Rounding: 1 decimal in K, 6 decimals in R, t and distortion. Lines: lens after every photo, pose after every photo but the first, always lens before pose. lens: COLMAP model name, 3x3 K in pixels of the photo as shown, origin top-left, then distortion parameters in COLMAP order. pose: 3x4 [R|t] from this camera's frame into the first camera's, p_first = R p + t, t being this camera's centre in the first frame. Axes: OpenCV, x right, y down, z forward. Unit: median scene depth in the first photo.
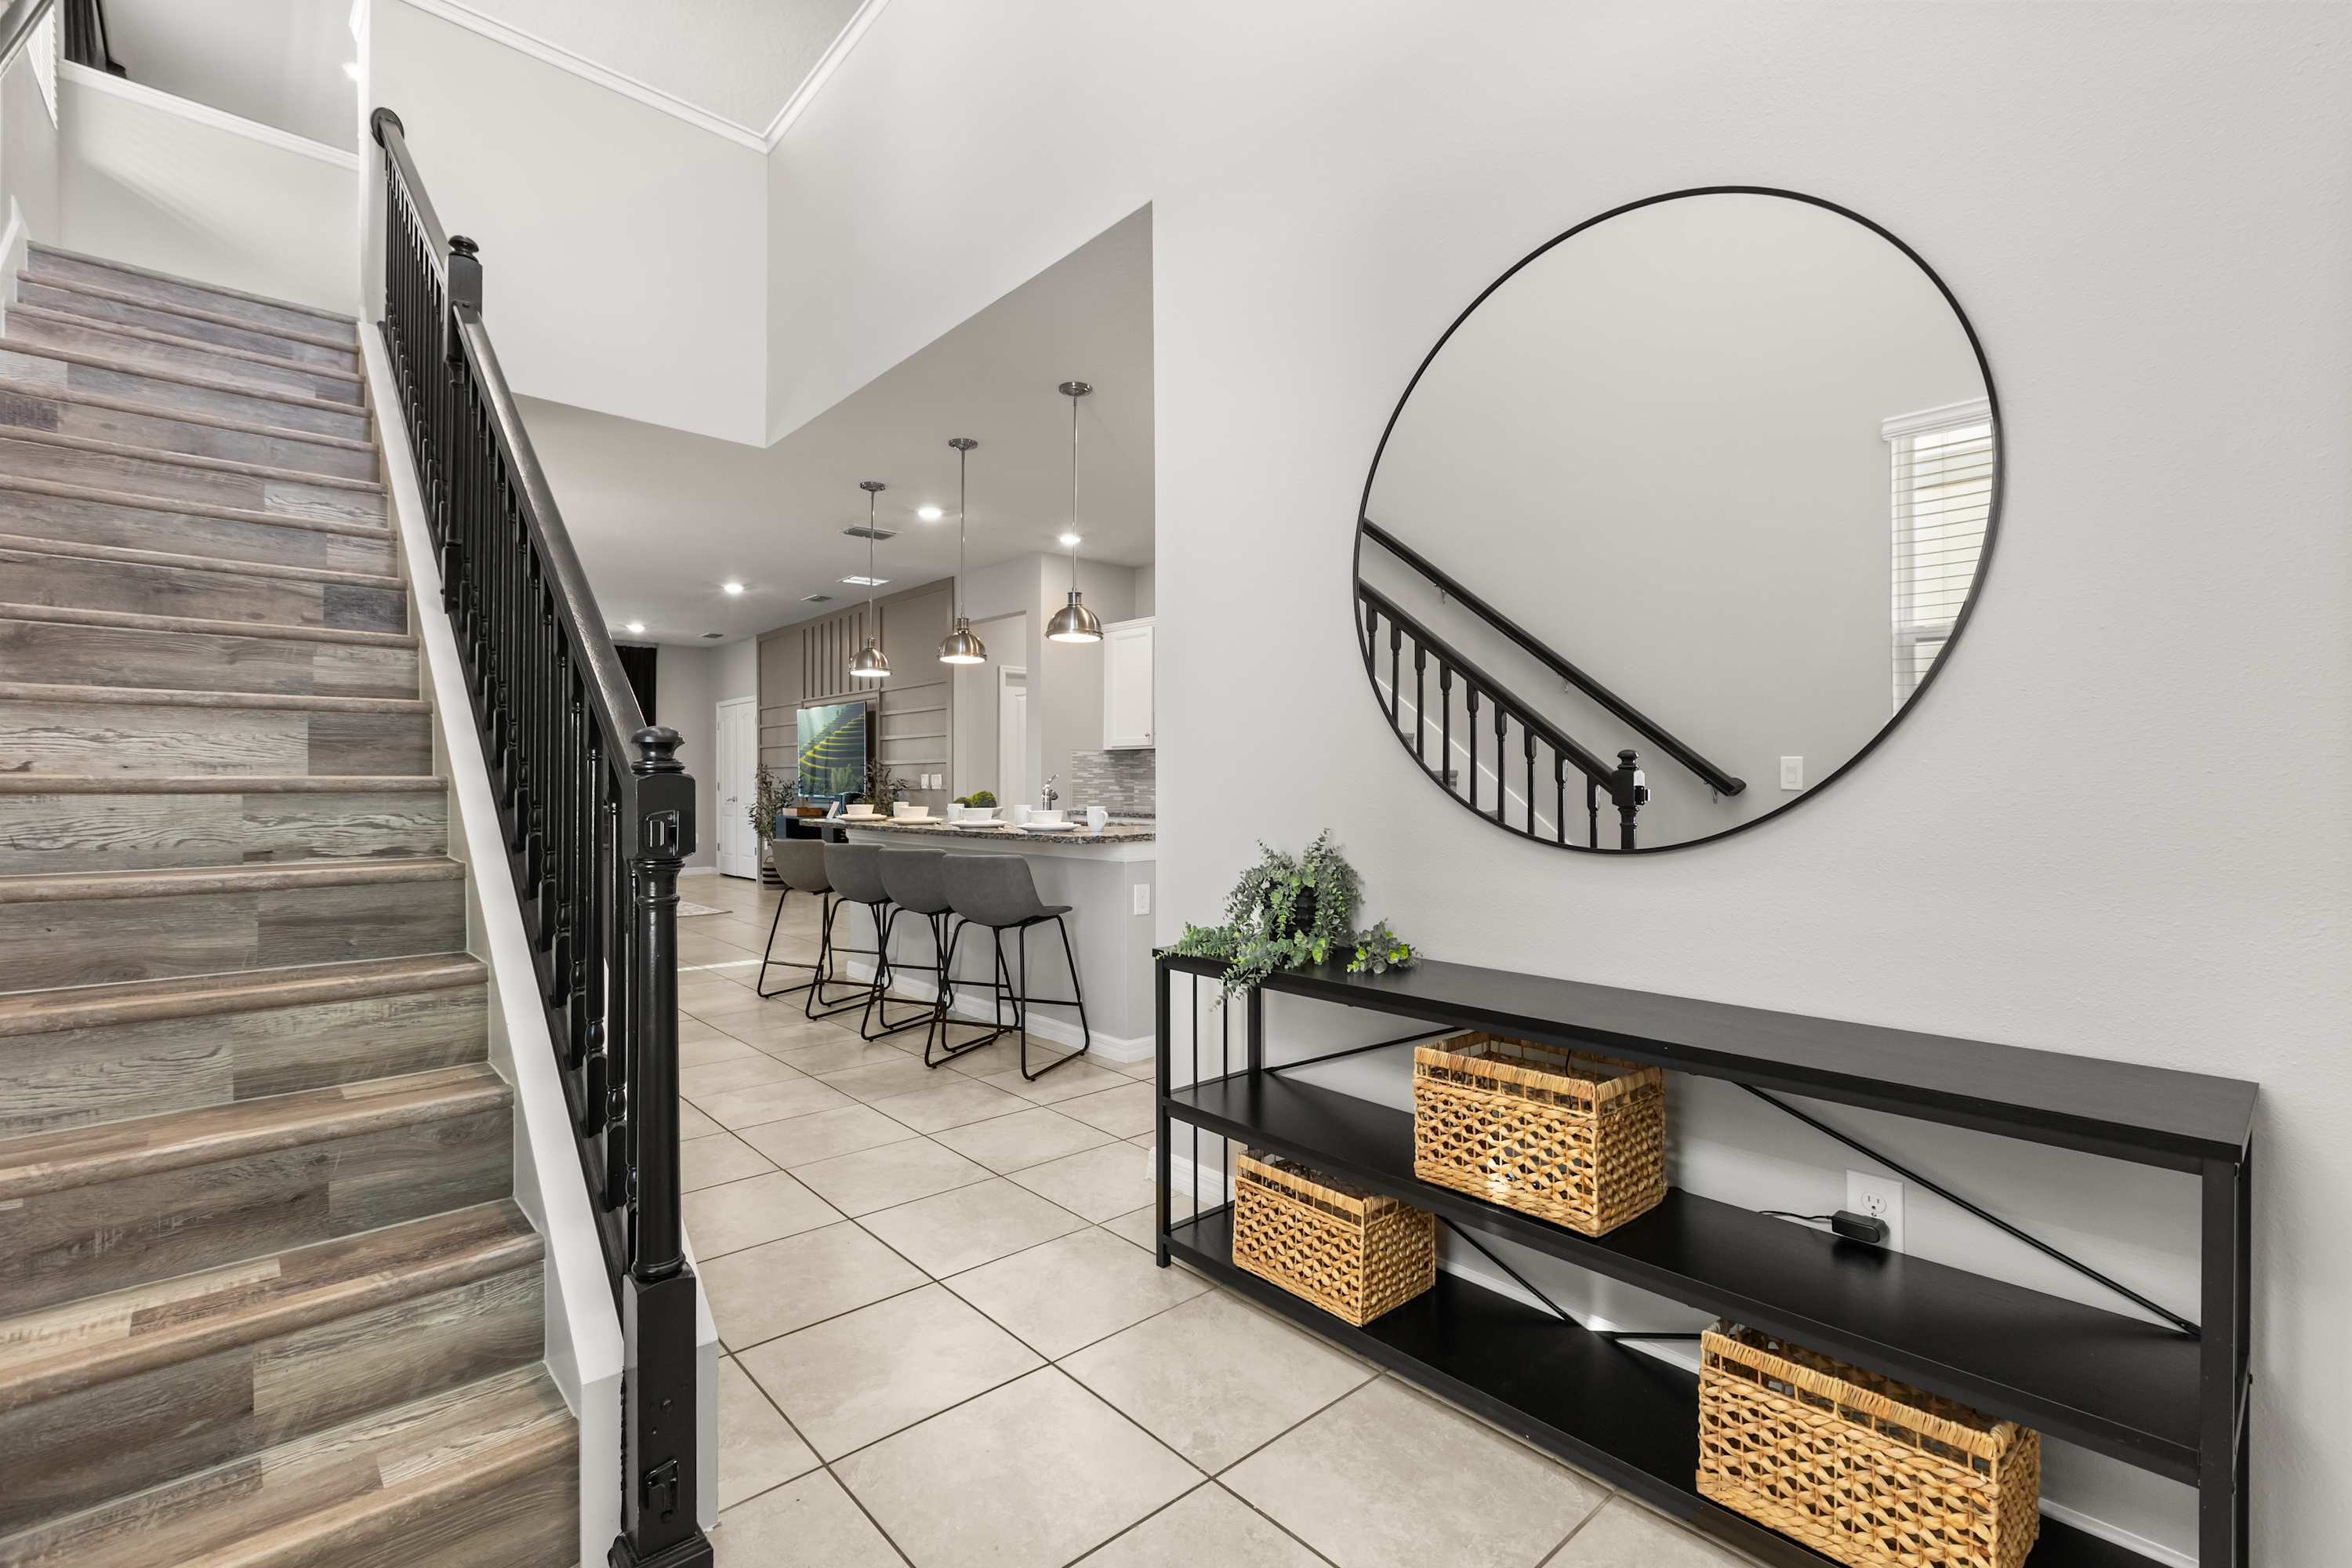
lens RADIAL K [[1042.3, 0, 1174.5], [0, 1042.3, 777.1], [0, 0, 1]] dist [0.001985, 0.000108]
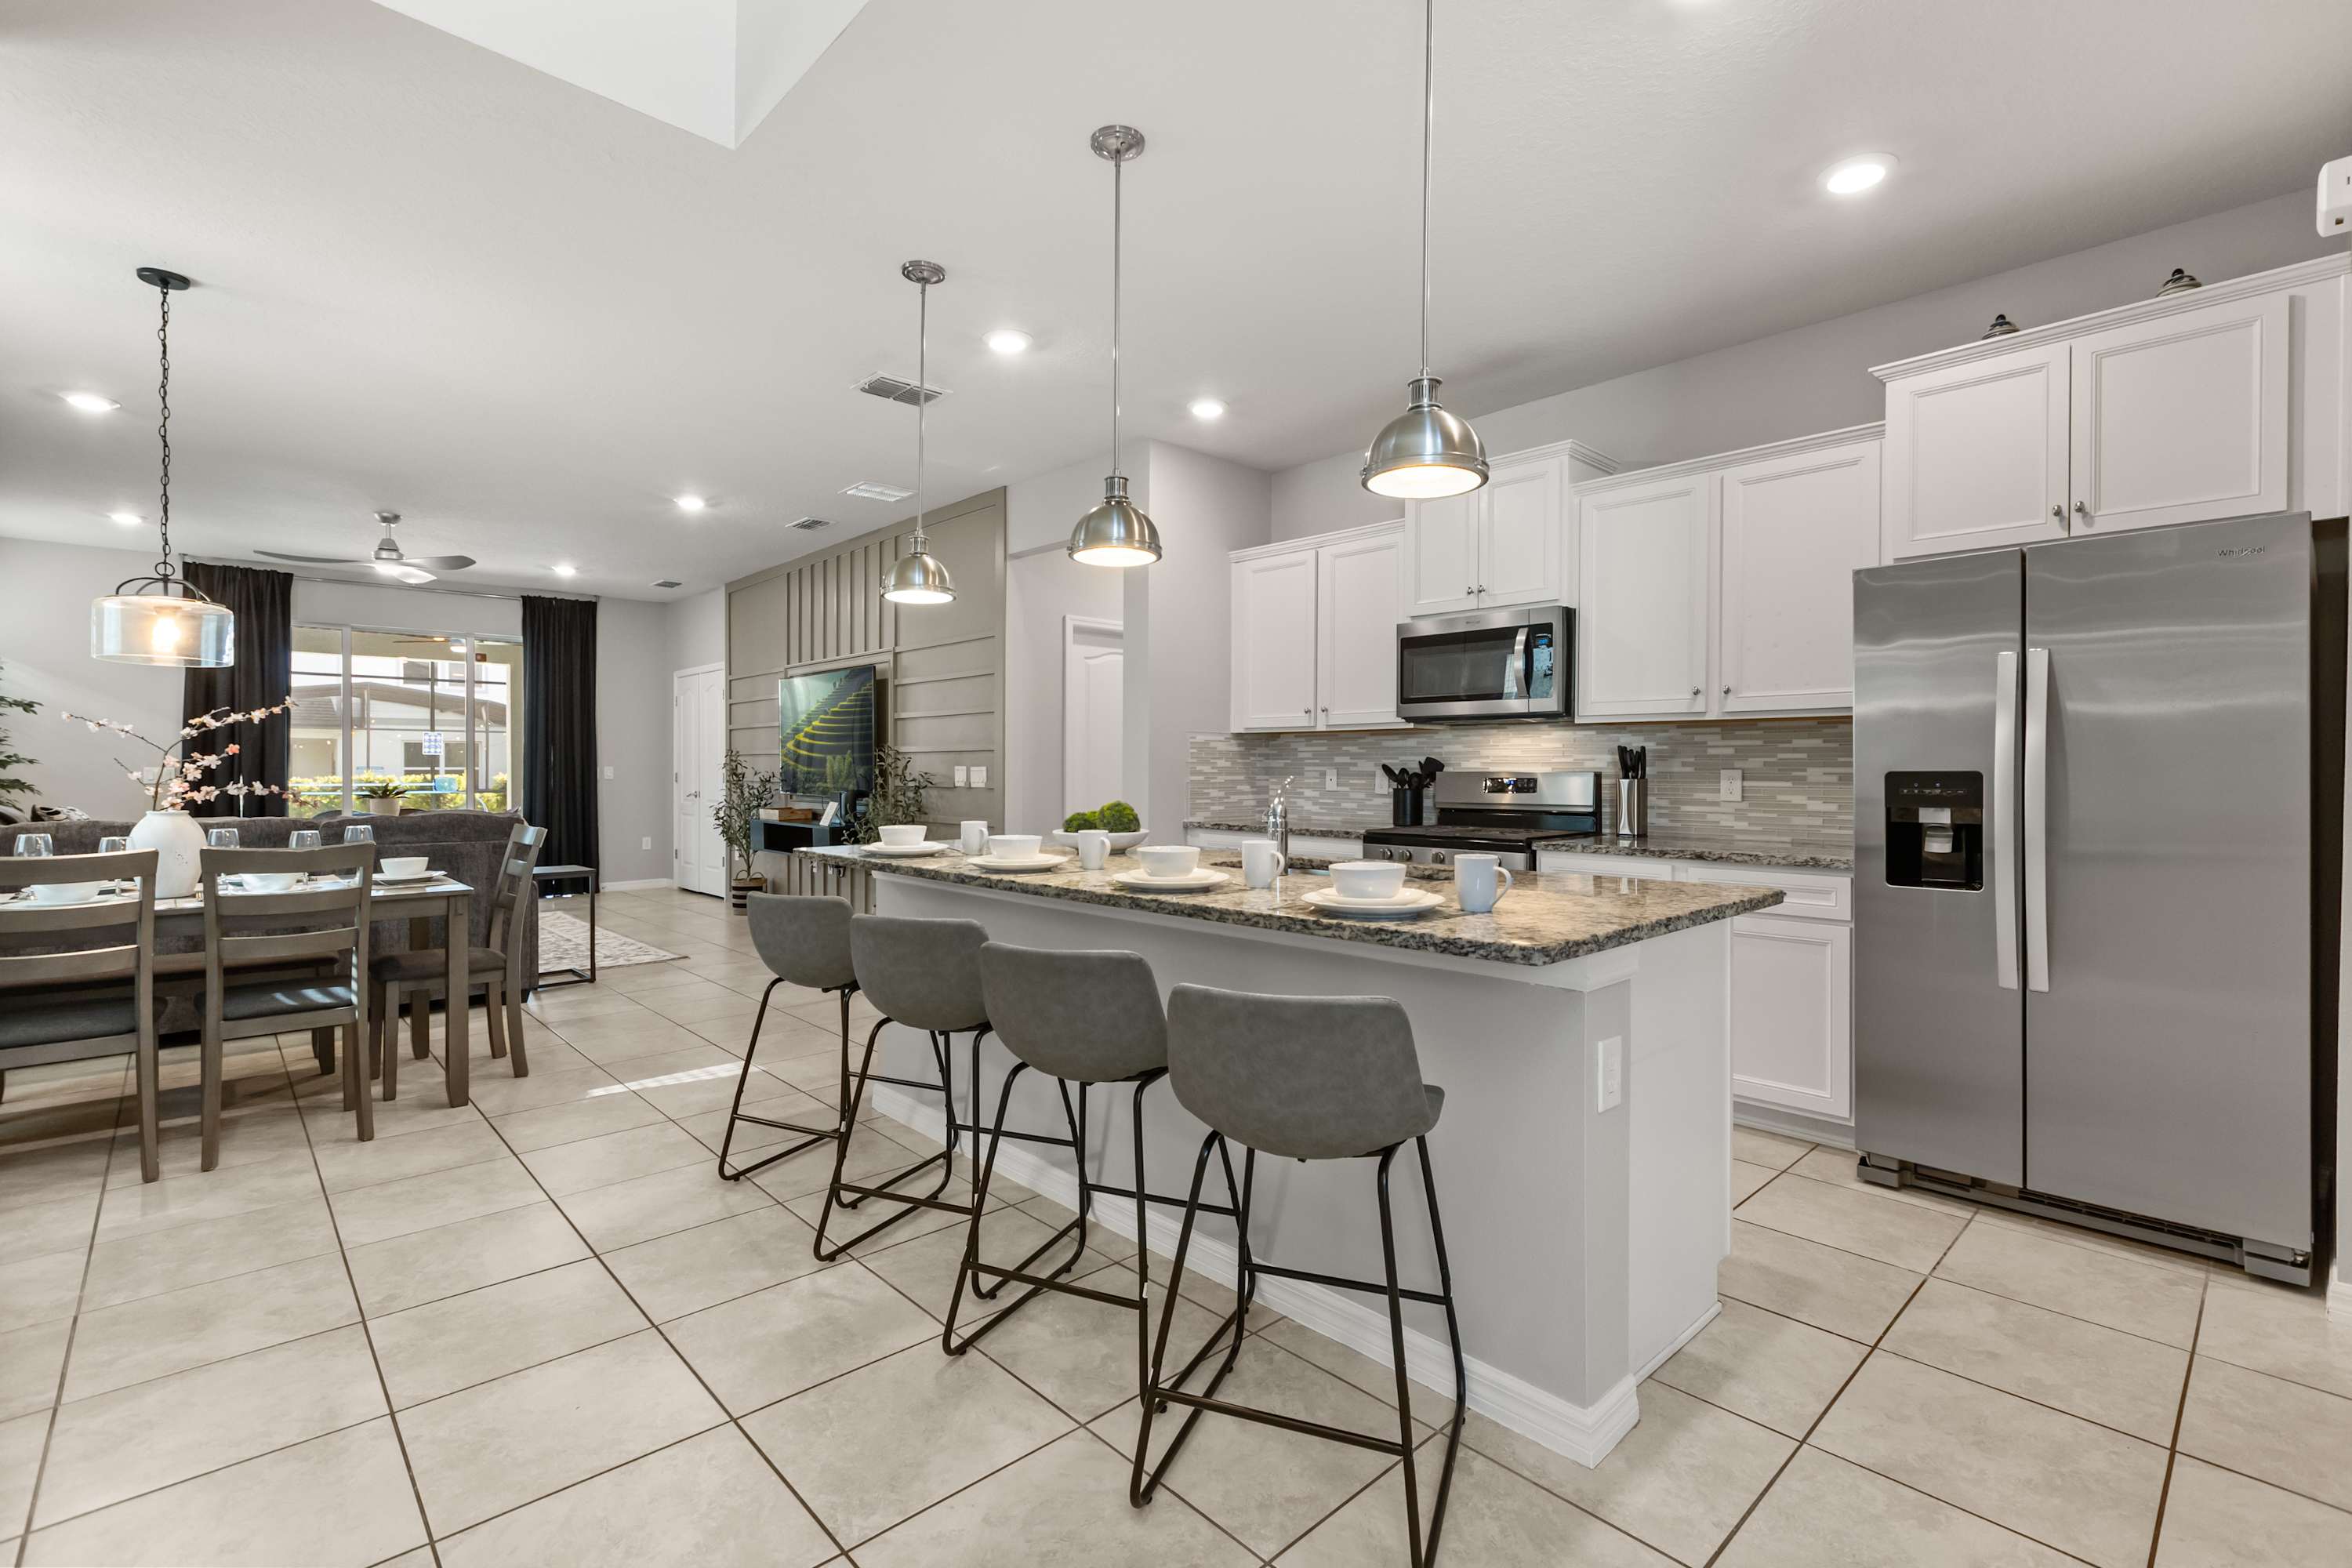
lens RADIAL K [[1042.3, 0, 1183.7], [0, 1042.3, 772.2], [0, 0, 1]] dist [0.001985, 0.000108]
pose [[0.999521, 0.004524, 0.030616, -0.109183], [-0.004785, 0.999953, 0.008452, -0.005337], [-0.030576, -0.008594, 0.999495, 0.281330]]
